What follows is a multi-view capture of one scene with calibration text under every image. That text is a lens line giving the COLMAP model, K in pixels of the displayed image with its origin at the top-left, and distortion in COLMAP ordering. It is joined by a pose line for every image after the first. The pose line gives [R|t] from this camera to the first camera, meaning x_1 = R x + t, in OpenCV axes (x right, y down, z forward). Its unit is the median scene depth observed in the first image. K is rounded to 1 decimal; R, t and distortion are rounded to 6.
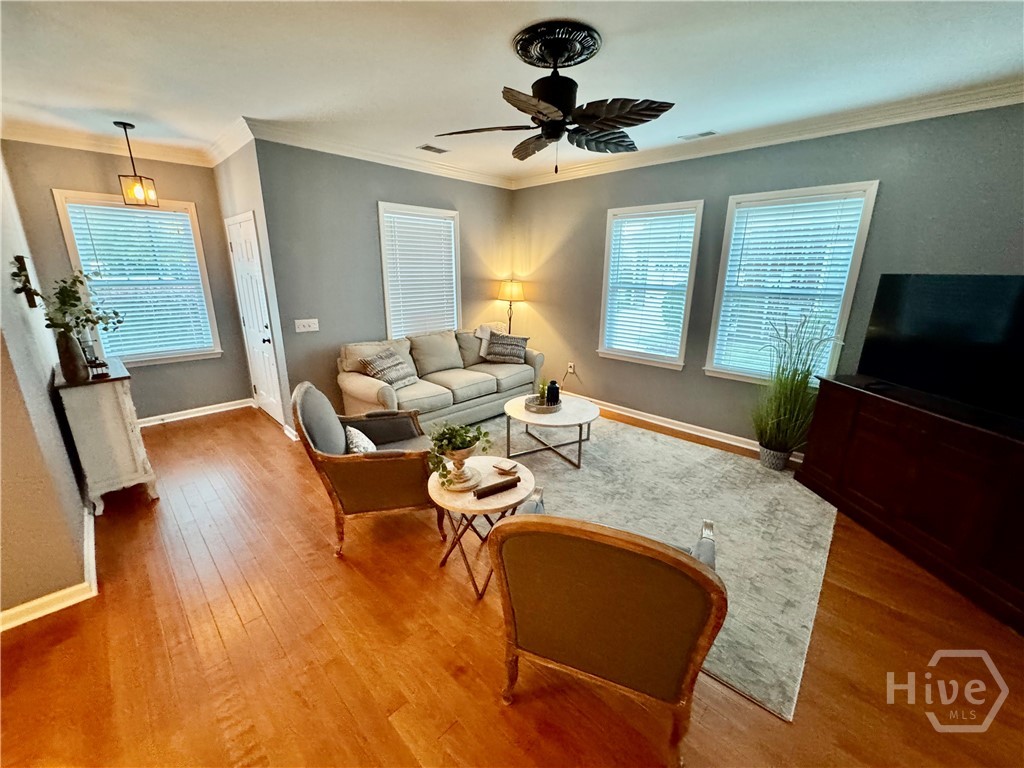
lens RADIAL K [[410.0, 0, 512.0], [0, 410.0, 384.0], [0, 0, 1]] dist [-0.000963, -0.000137]
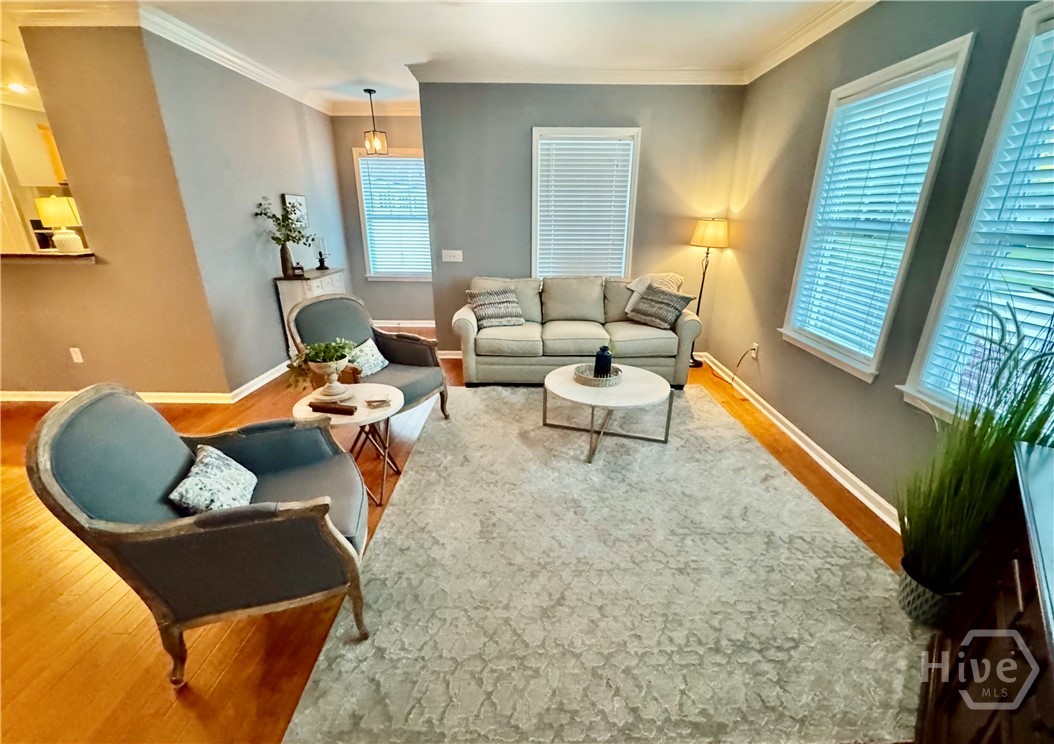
lens RADIAL K [[456.0, 0, 527.5], [0, 456.0, 386.1], [0, 0, 1]] dist [0.002122, 0.000306]
pose [[0.691478, 0.252874, -0.676693, 0.530782], [-0.196370, 0.967256, 0.160795, -0.039459], [0.695196, 0.021697, 0.718493, 0.259614]]
